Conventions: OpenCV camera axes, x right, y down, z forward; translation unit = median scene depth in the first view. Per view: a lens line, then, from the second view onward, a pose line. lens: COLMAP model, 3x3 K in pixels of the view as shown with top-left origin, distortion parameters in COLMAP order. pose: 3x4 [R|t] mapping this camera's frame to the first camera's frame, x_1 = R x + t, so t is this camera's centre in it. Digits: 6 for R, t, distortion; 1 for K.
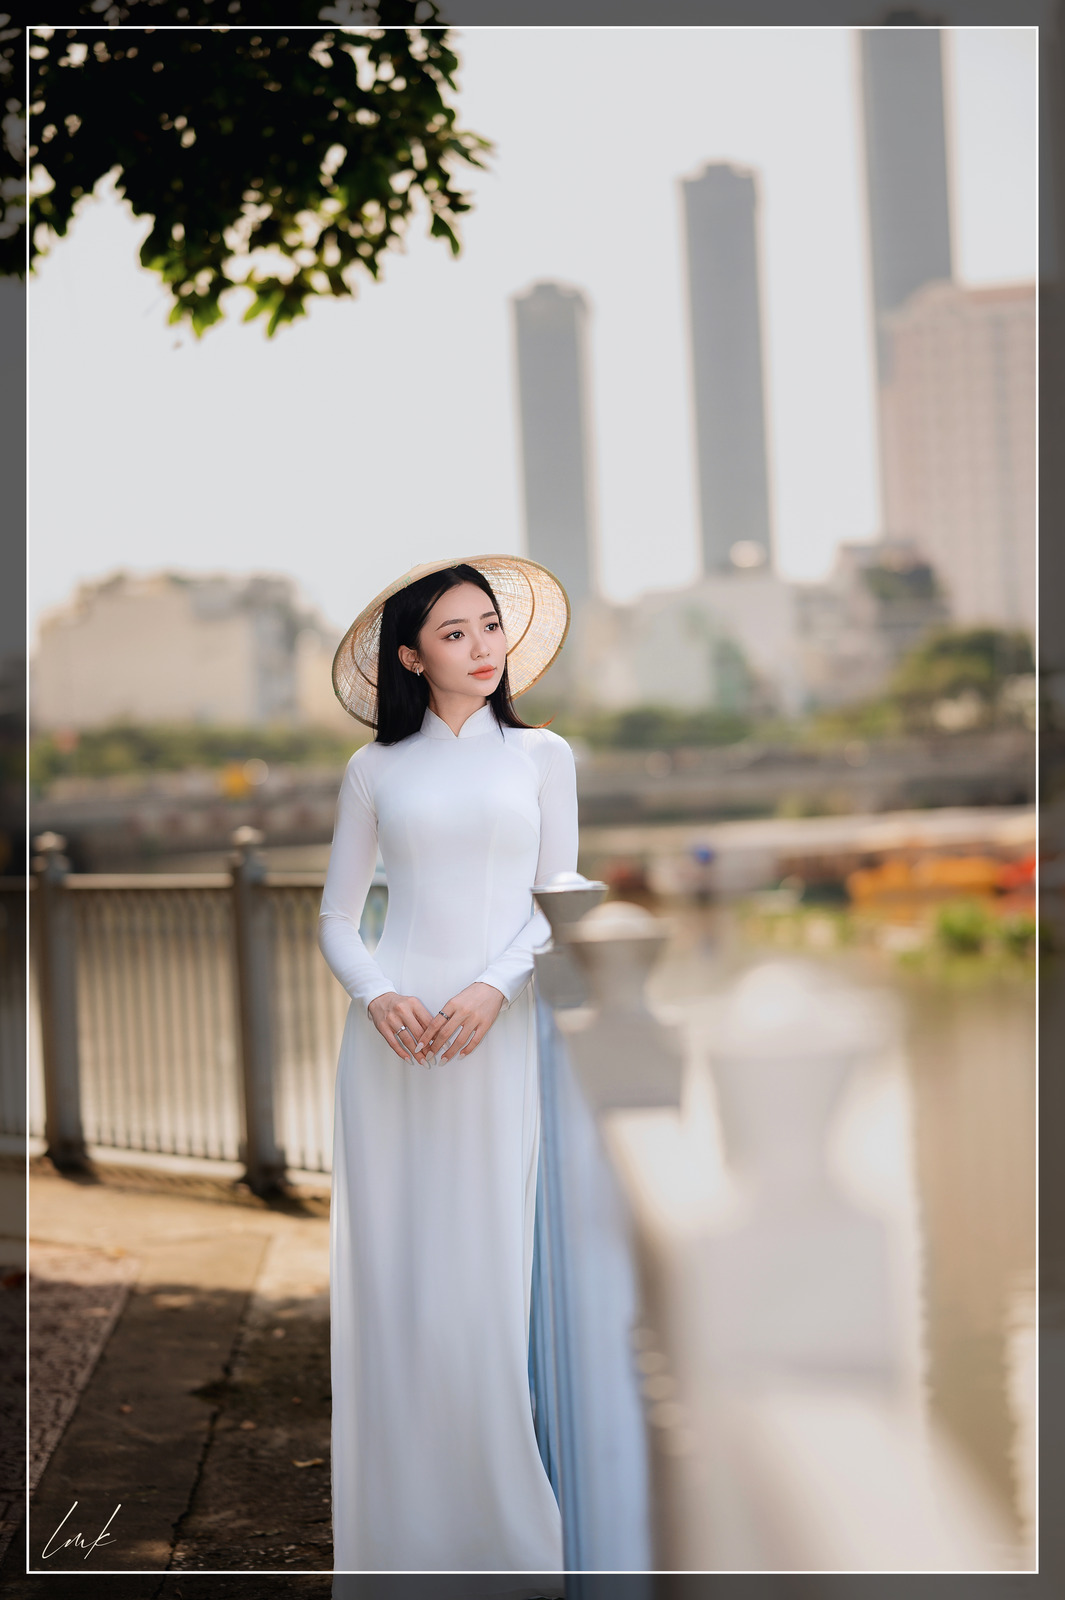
lens RADIAL K [[4079.1, 0, 671.4], [0, 4079.1, 831.3], [0, 0, 1]] dist [0.365152, 0.511009]
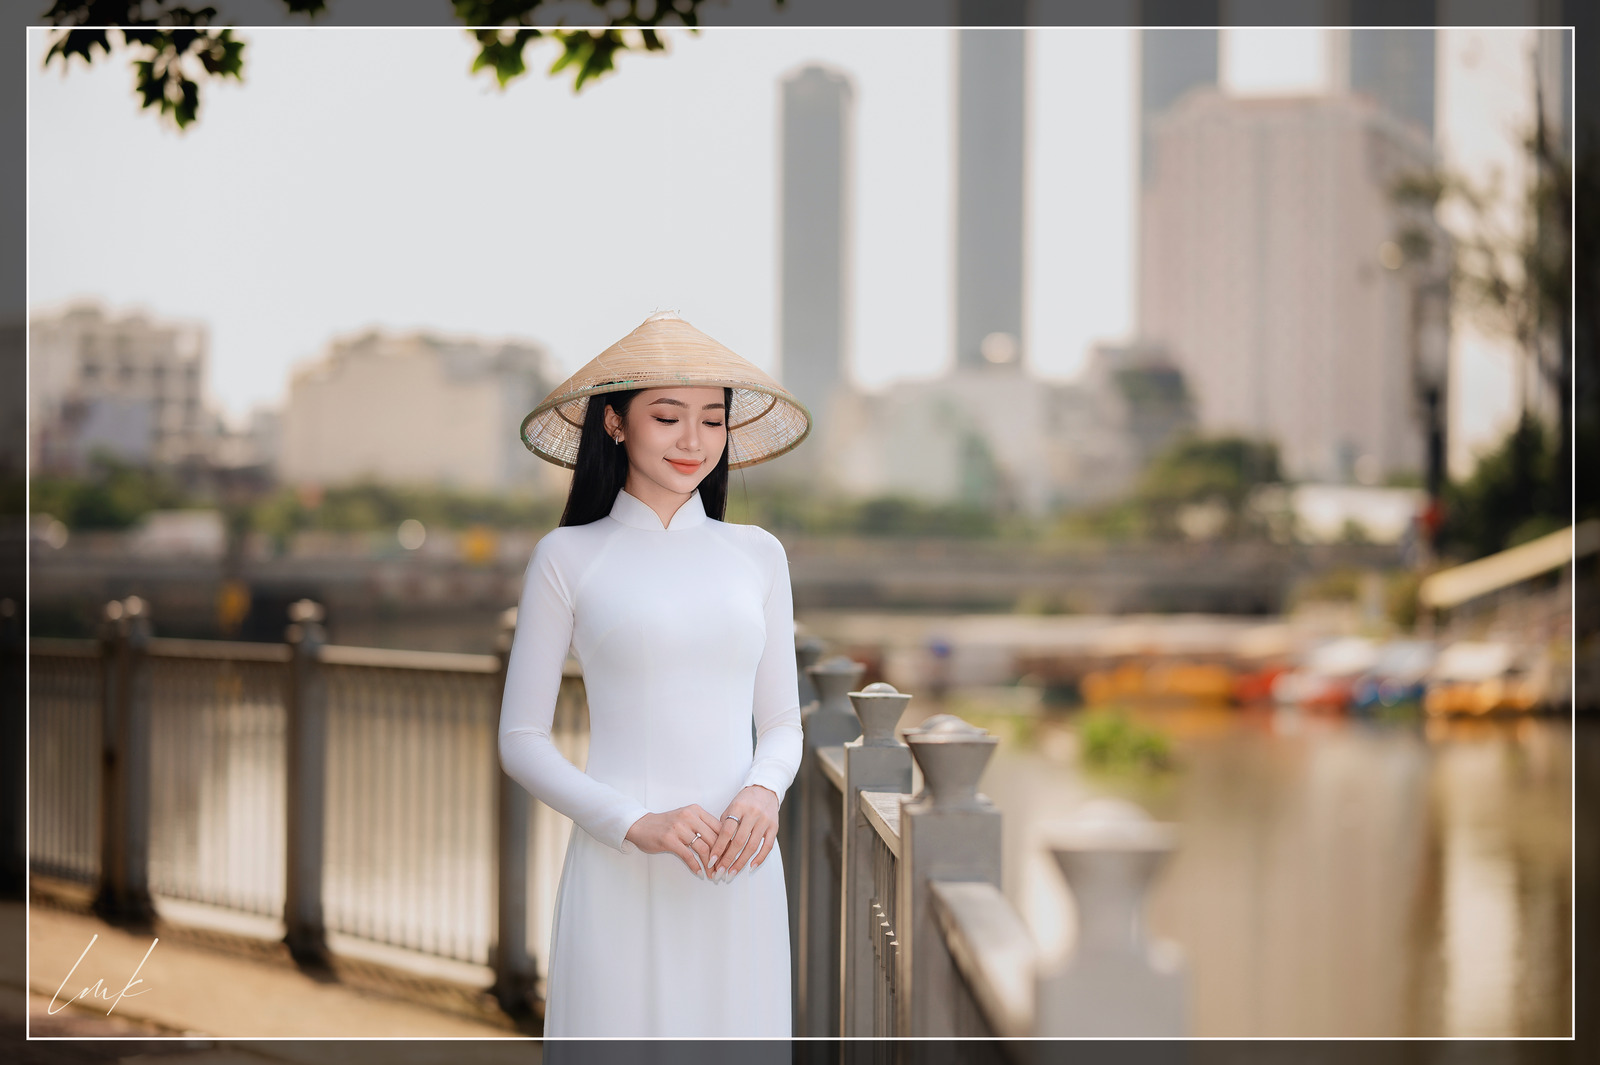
lens RADIAL K [[3905.9, 0, 805.2], [0, 3905.9, 569.8], [0, 0, 1]] dist [0.436603, 0.457962]
pose [[0.998098, 0.059425, -0.016433, -0.010629], [-0.059575, 0.998185, -0.008786, -0.002735], [0.015881, 0.009748, 0.999826, 0.045156]]
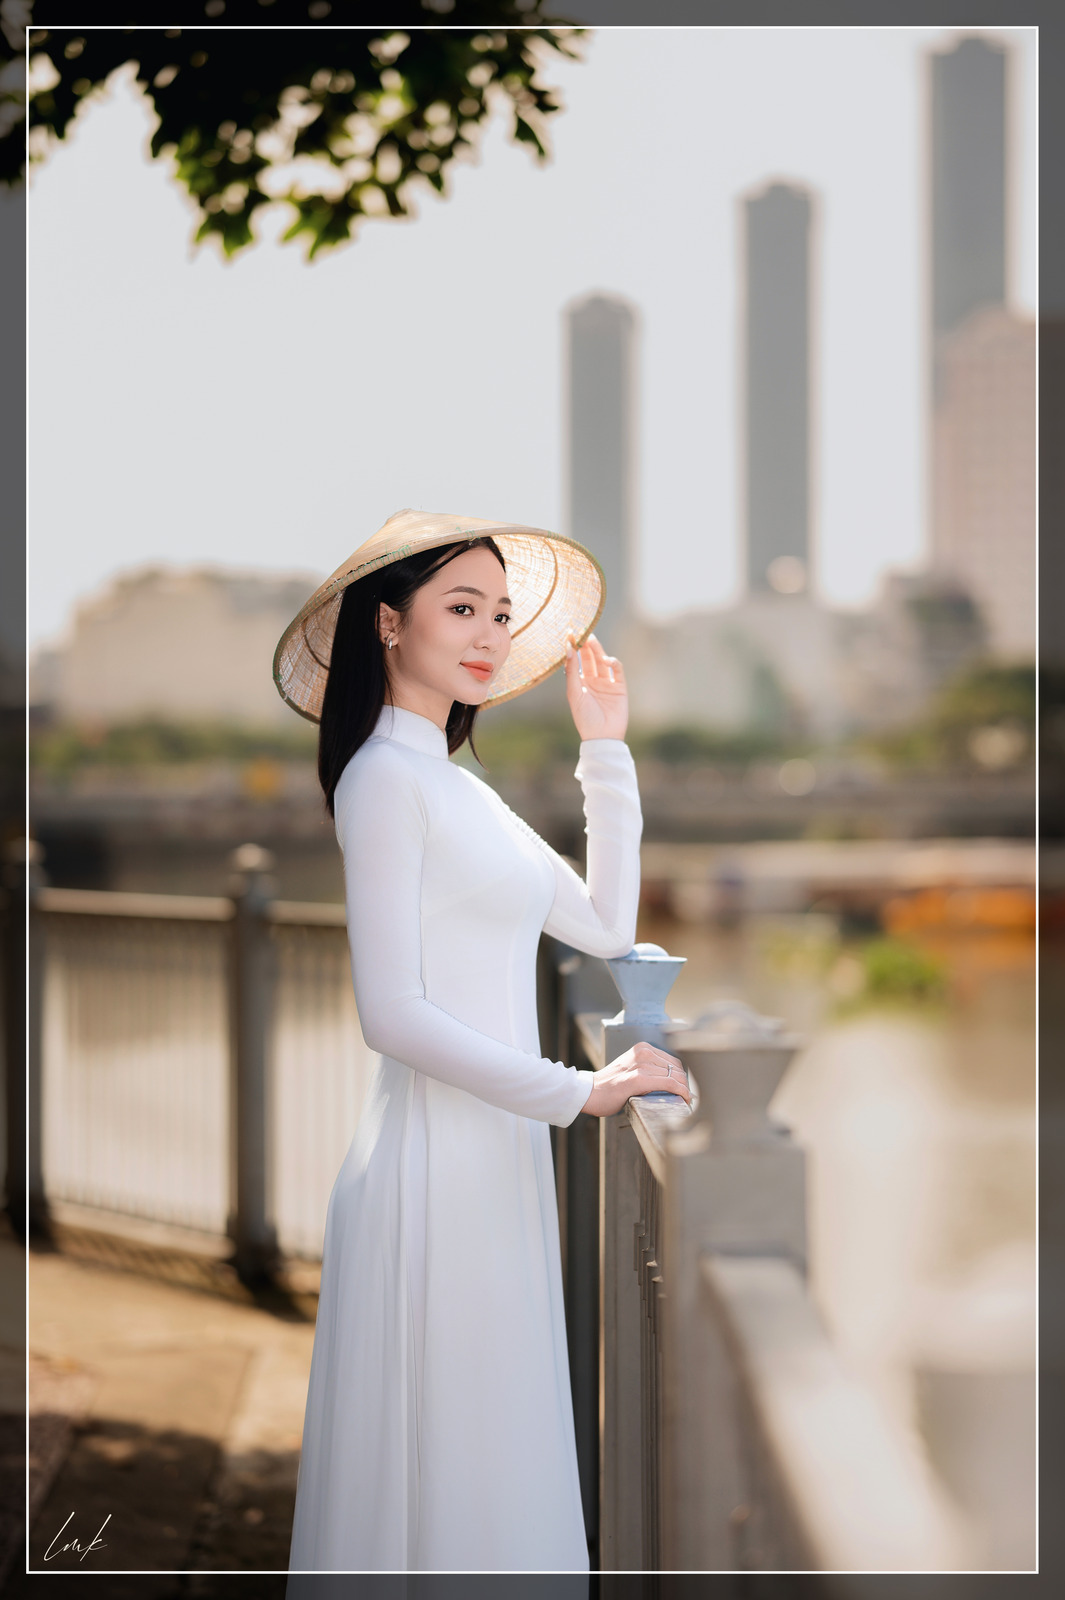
lens RADIAL K [[3730.6, 0, 532.5], [0, 3730.6, 800.0], [0, 0, 1]] dist [-0.007026, 0.396918]
pose [[0.998139, 0.049269, -0.035937, -0.008708], [-0.049615, 0.998730, -0.008809, -0.002858], [0.035457, 0.010575, 0.999315, 0.108984]]
